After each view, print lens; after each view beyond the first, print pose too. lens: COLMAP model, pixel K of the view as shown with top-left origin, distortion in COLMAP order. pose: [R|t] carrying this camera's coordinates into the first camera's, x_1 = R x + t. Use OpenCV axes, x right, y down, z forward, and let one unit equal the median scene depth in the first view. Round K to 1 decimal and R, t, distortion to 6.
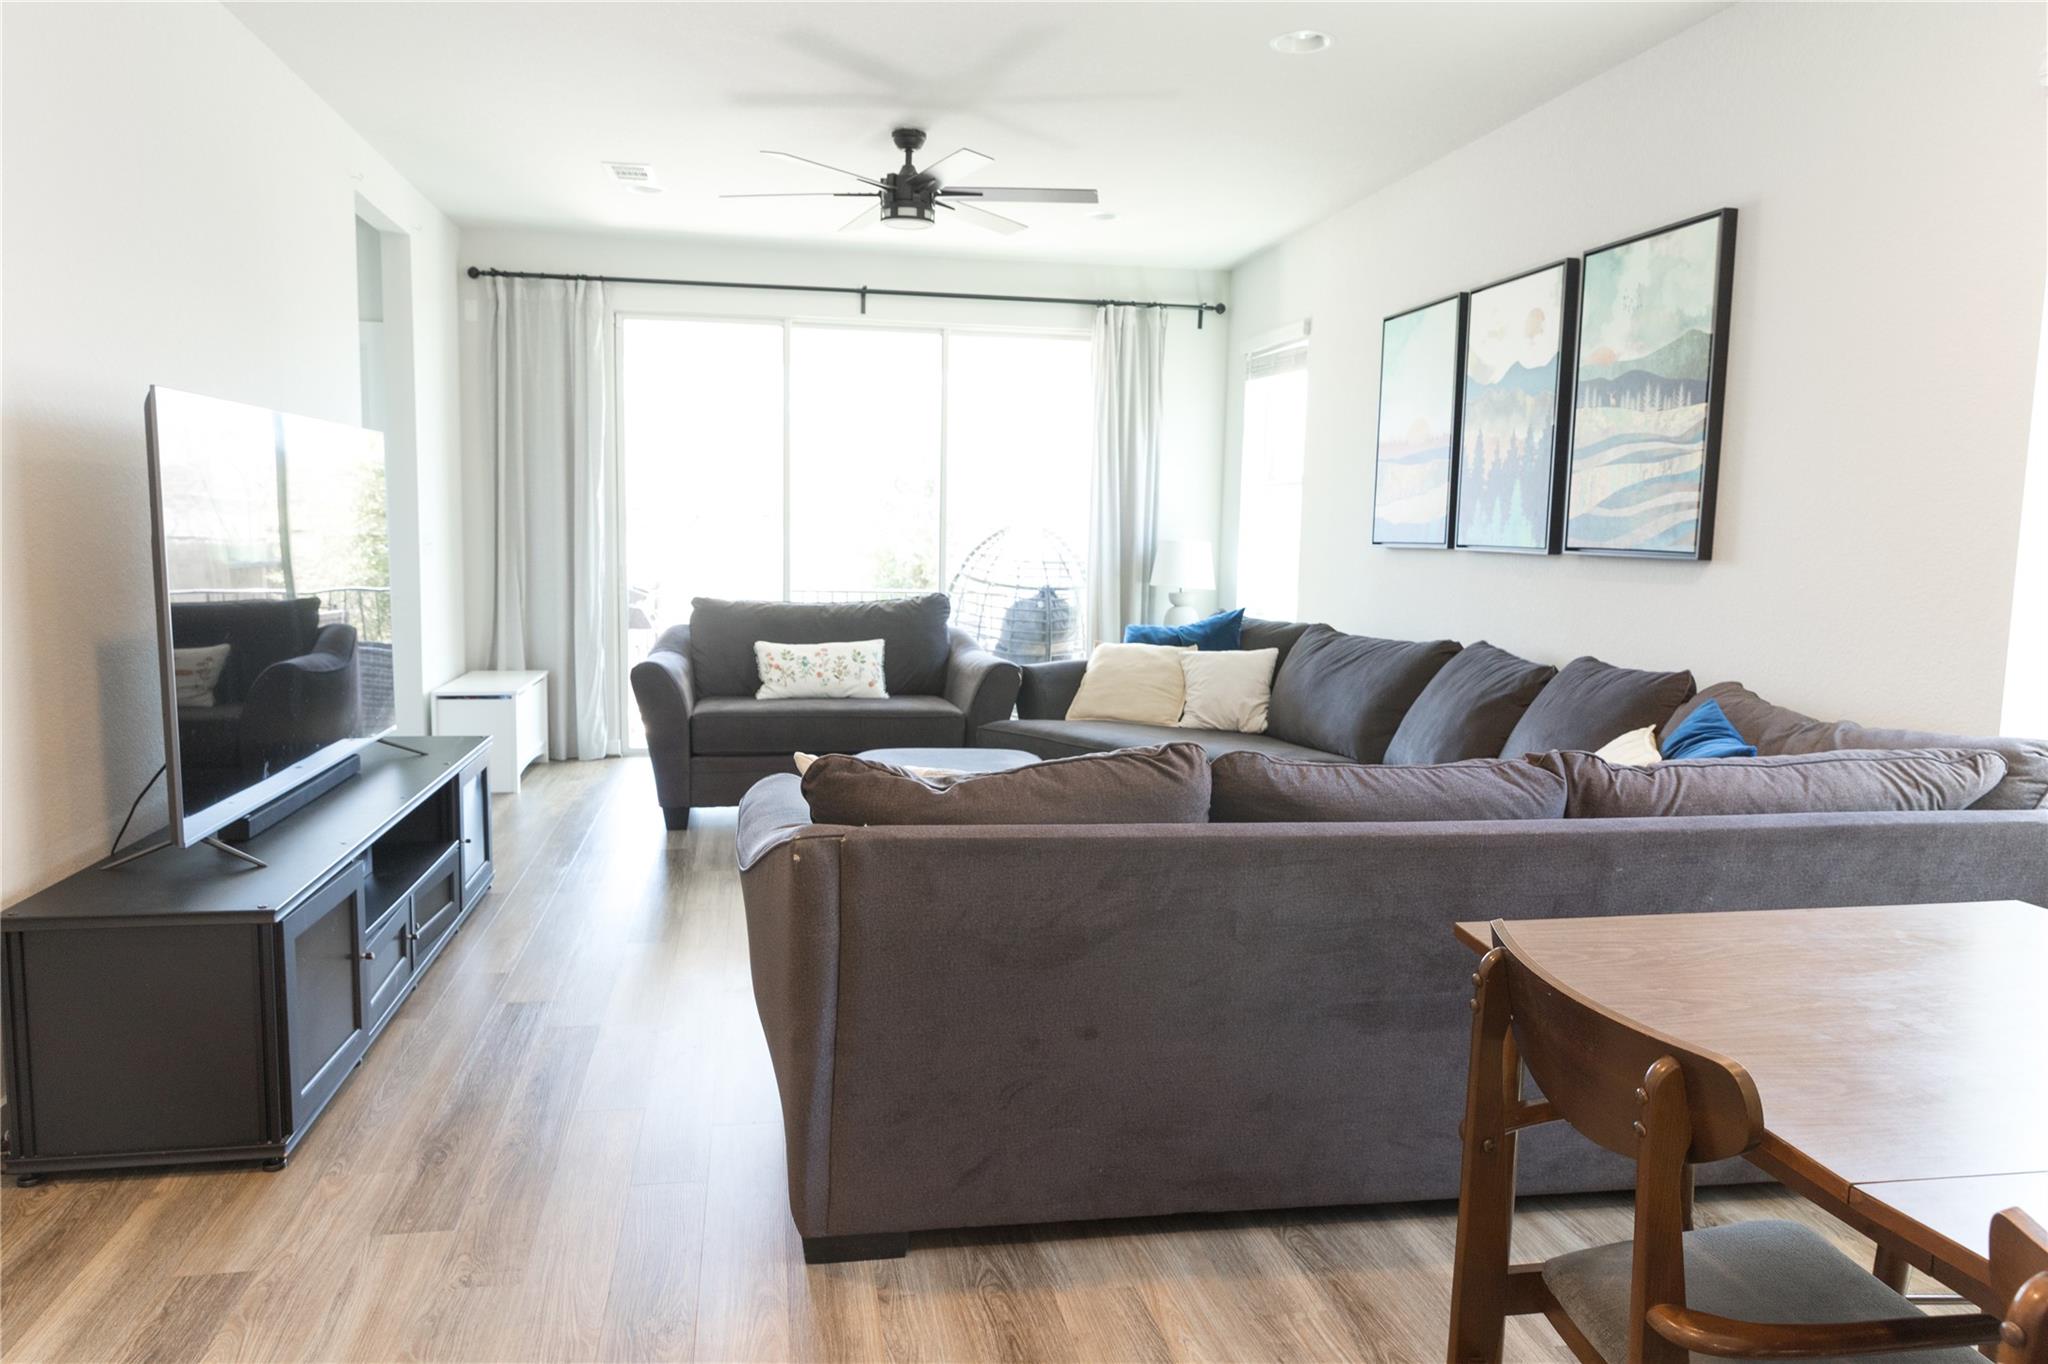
lens RADIAL K [[1405.2, 0, 1024.0], [0, 1405.2, 682.0], [0, 0, 1]] dist [0.012660, -0.001711]
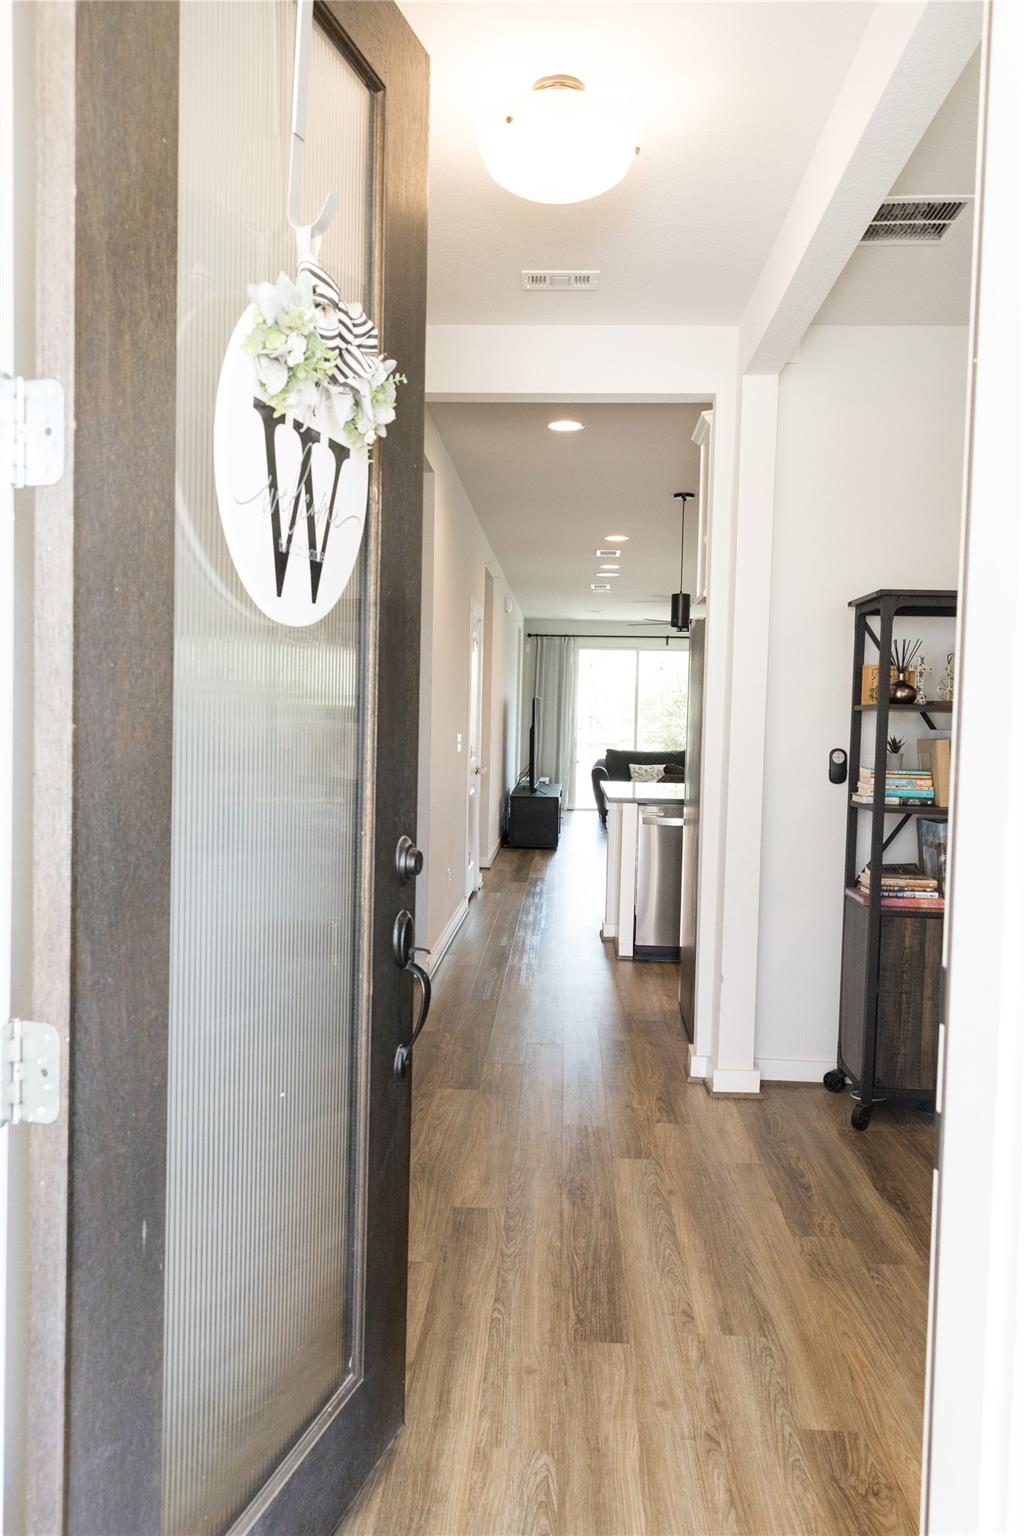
lens RADIAL K [[1053.9, 0, 512.0], [0, 1053.9, 768.0], [0, 0, 1]] dist [0.012660, -0.001711]
pose [[0.972322, 0.012166, -0.233327, 0.075879], [-0.030367, 0.996753, -0.074576, 0.140914], [0.231662, 0.079598, 0.969534, -1.092776]]
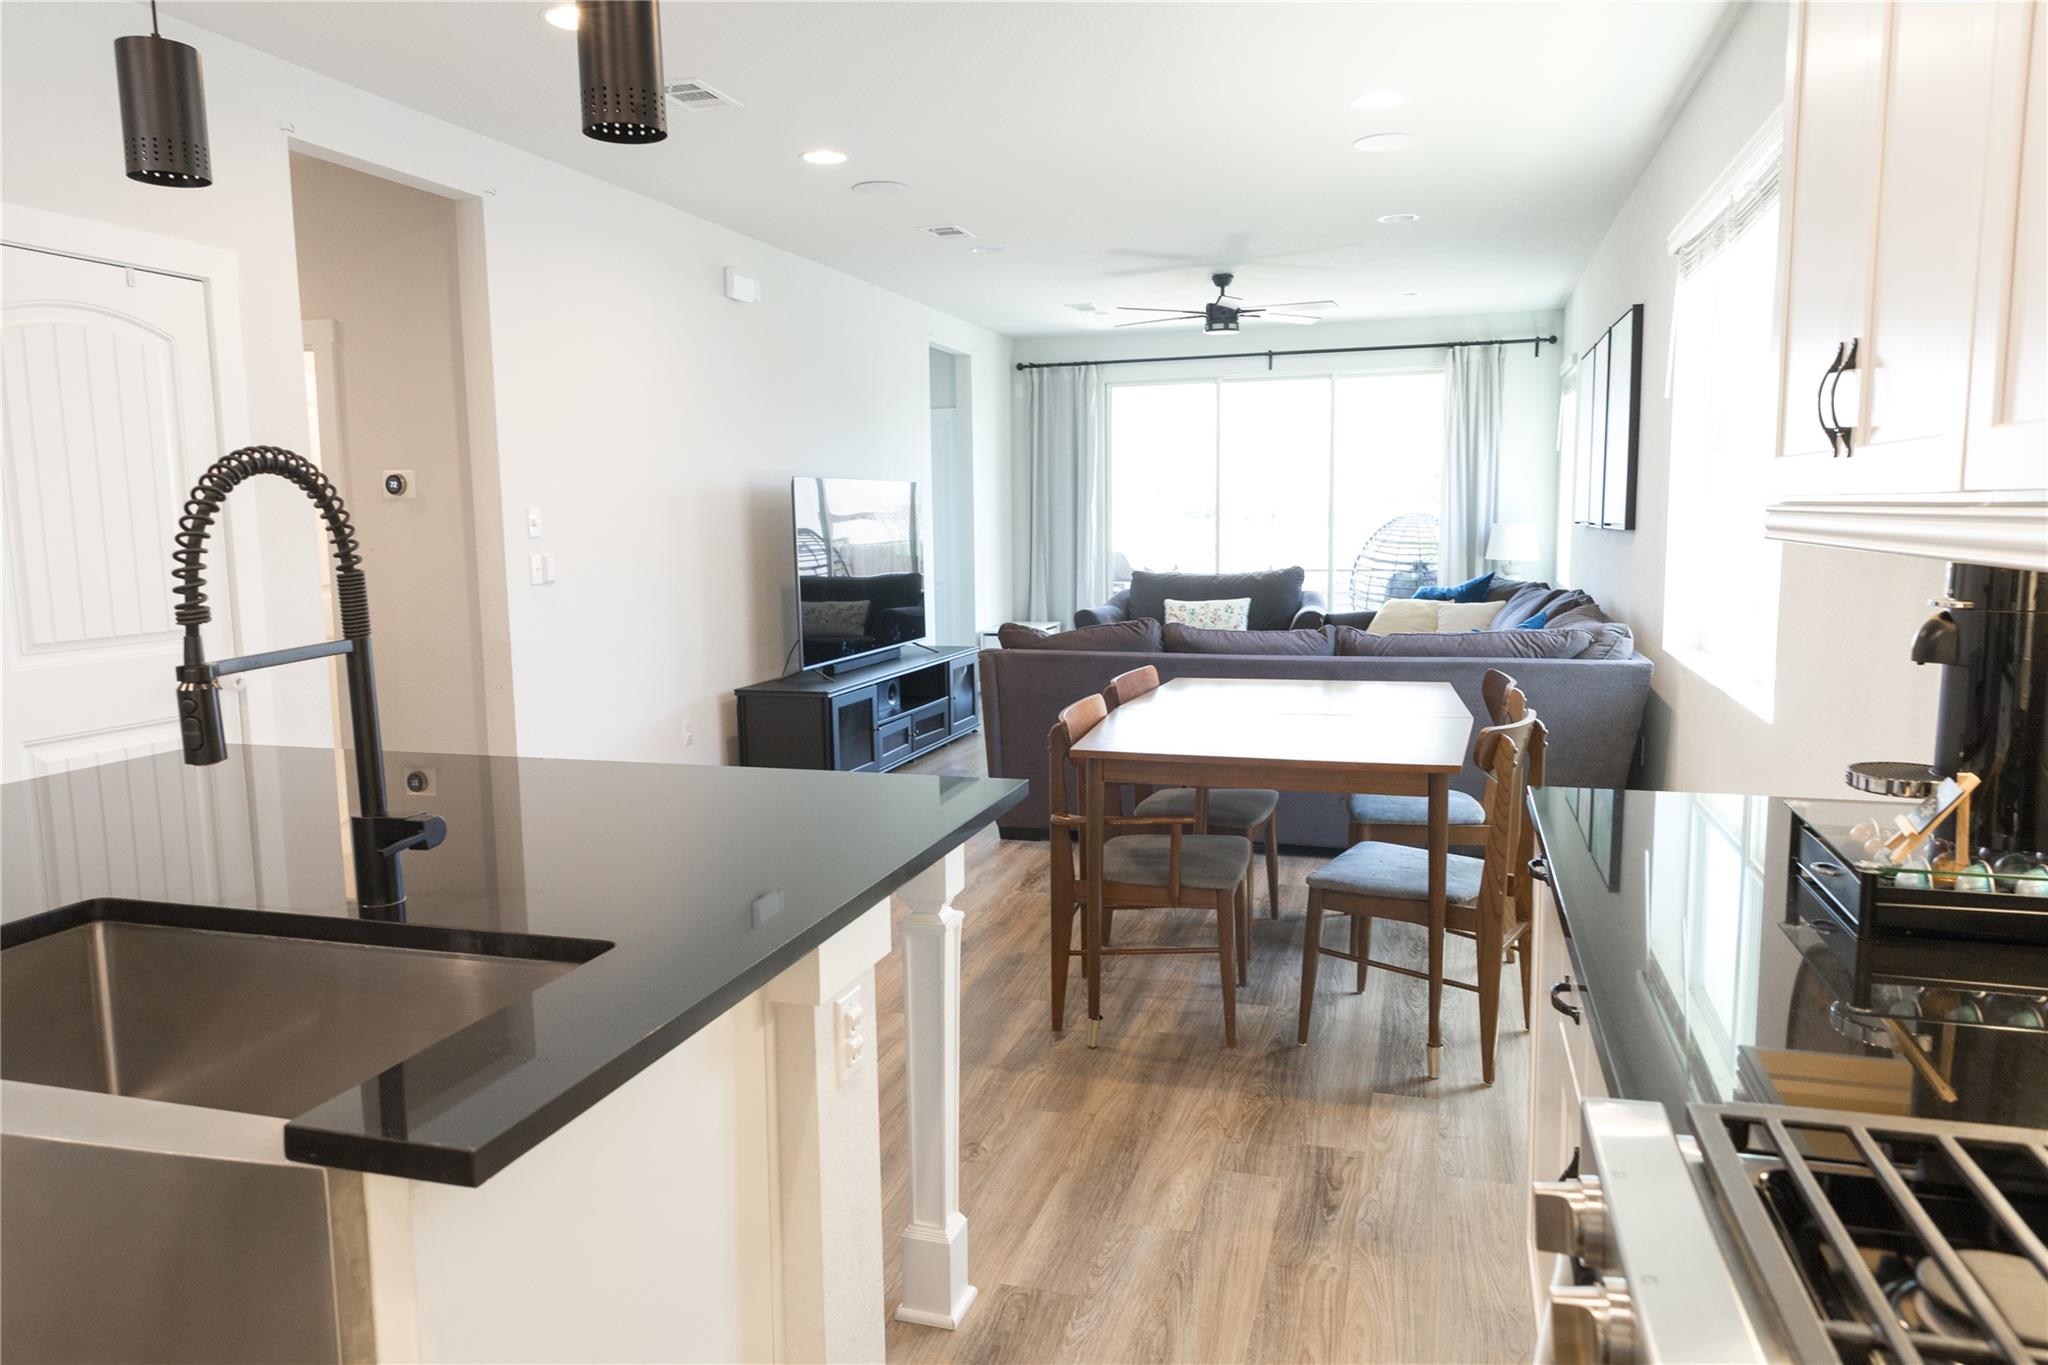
lens RADIAL K [[1405.2, 0, 1024.0], [0, 1405.2, 682.5], [0, 0, 1]] dist [0.012660, -0.001711]
pose [[0.886825, 0.022278, -0.461569, 0.360771], [-0.019612, 0.999752, 0.010572, 0.046096], [0.461690, -0.000324, 0.887041, -0.404323]]
